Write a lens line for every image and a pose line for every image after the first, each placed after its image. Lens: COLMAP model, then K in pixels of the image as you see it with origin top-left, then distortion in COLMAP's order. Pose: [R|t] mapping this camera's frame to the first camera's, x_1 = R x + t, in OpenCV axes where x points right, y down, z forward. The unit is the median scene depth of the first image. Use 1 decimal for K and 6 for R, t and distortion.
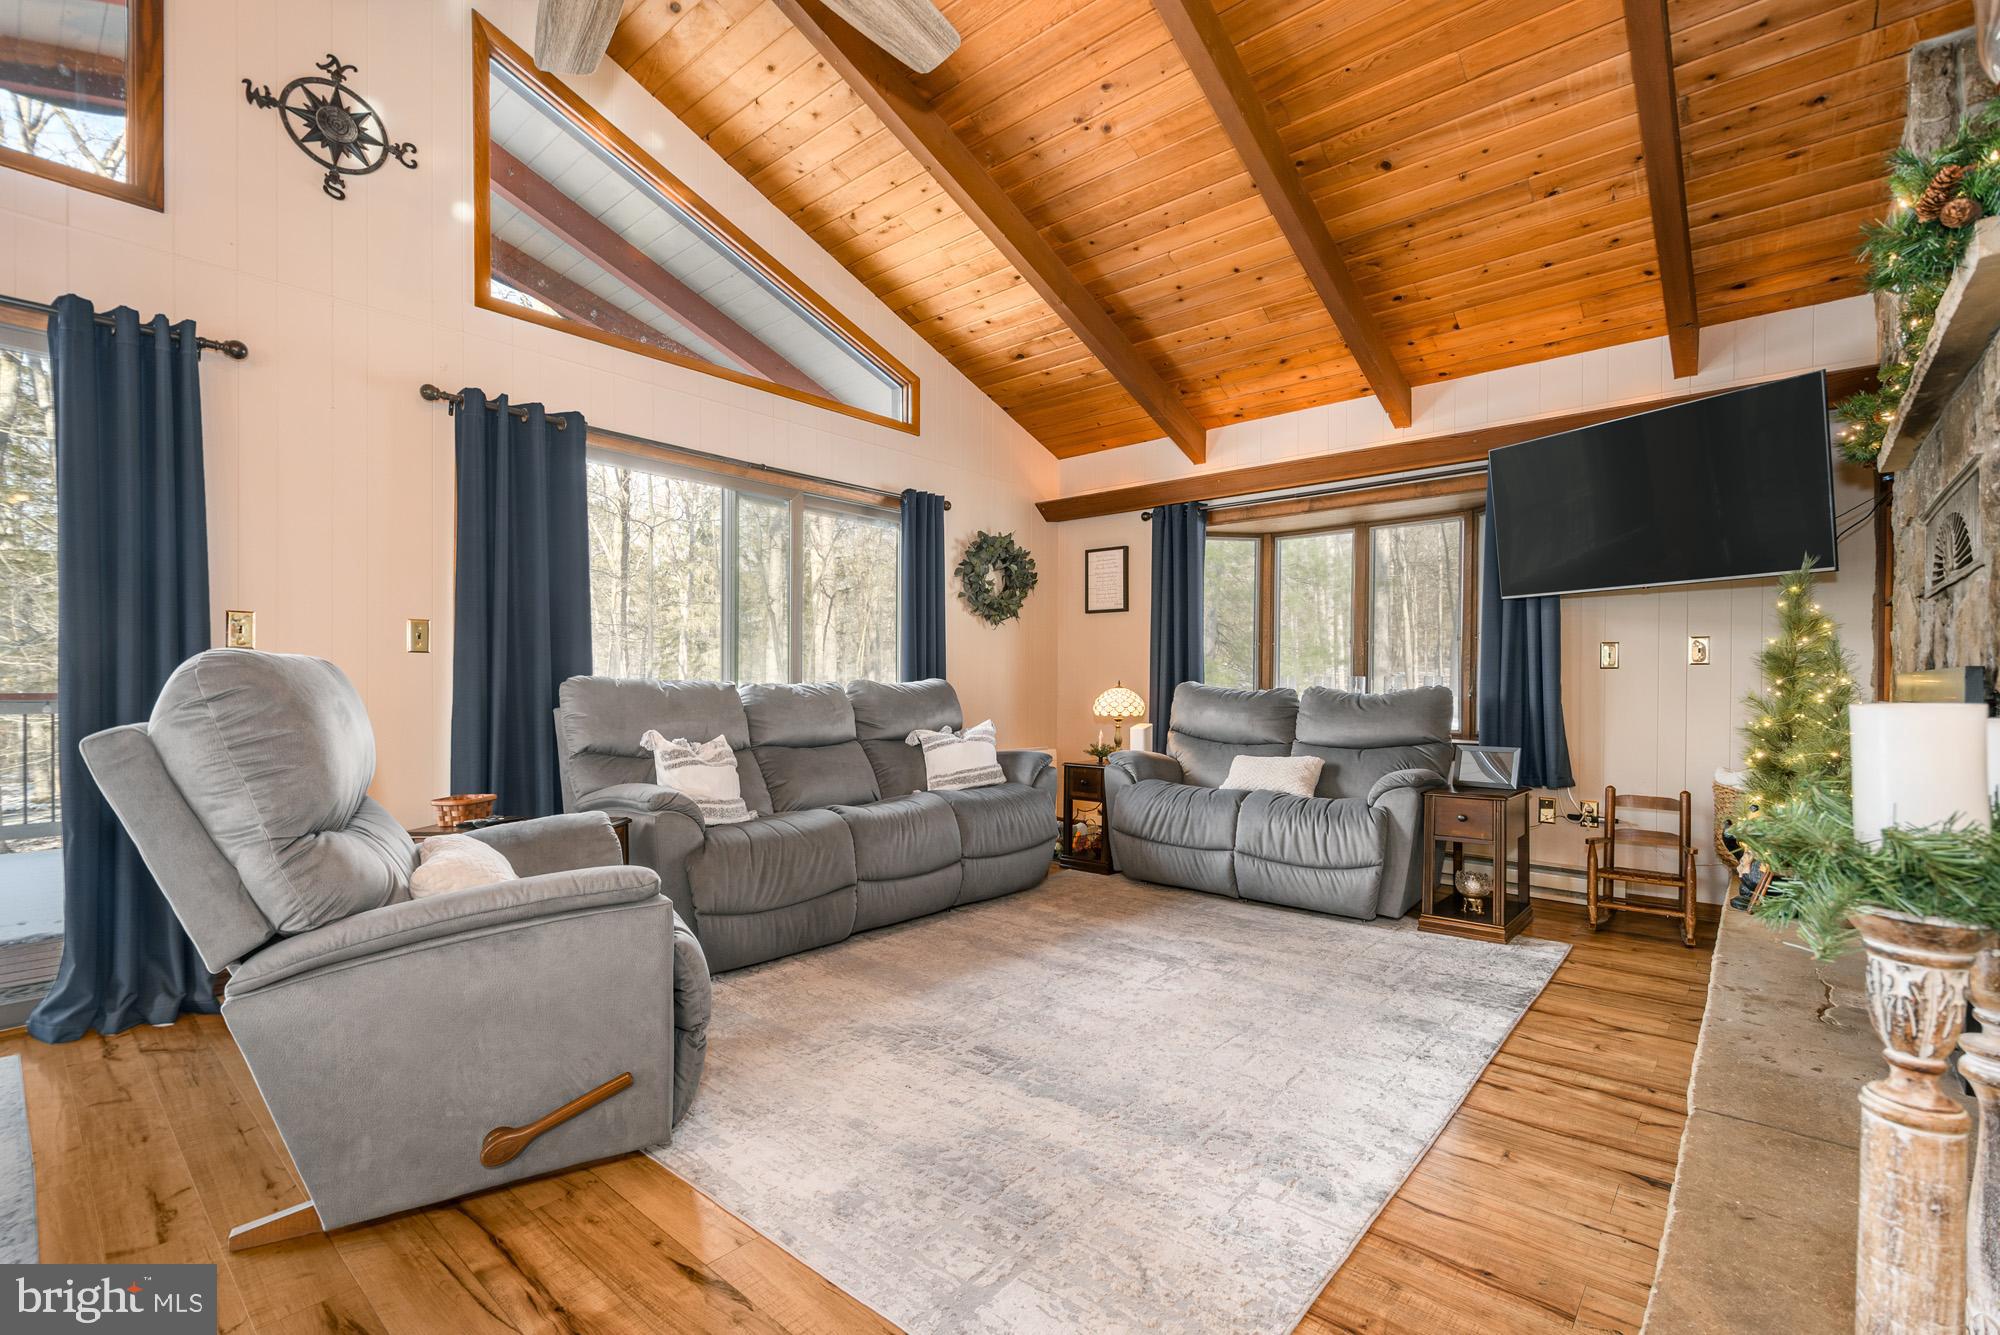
lens RADIAL K [[887.9, 0, 1014.6], [0, 887.9, 691.8], [0, 0, 1]] dist [0.000804, -0.000839]
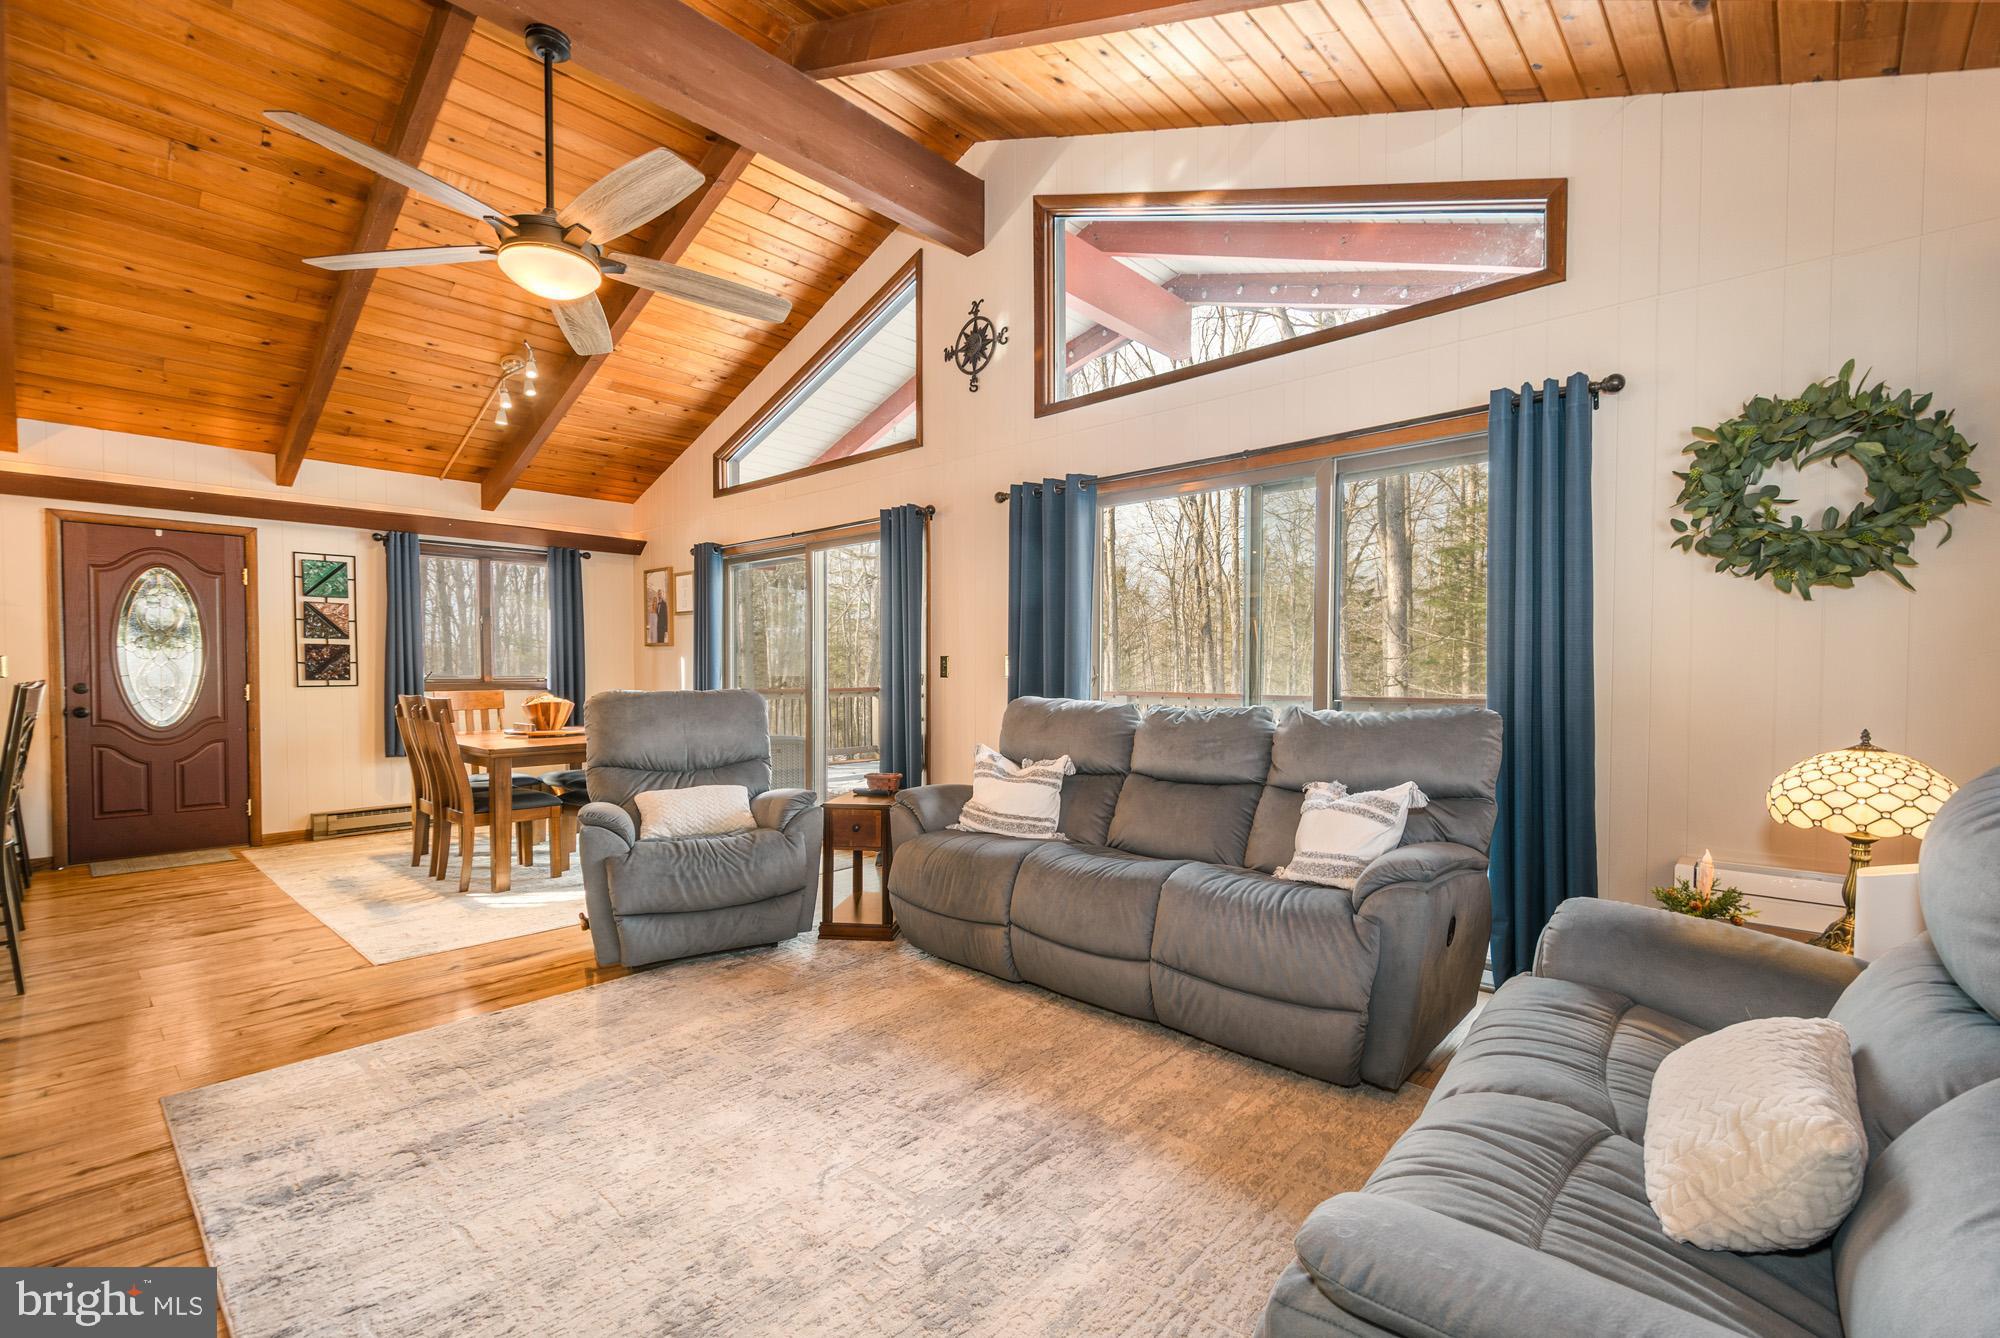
lens RADIAL K [[873.0, 0, 1012.5], [0, 873.0, 690.4], [0, 0, 1]] dist [0.001552, -0.000288]
pose [[-0.022630, 0.018152, -0.999579, 0.765311], [-0.011555, 0.999764, 0.018417, -0.050562], [0.999677, 0.011967, -0.022415, 1.063146]]
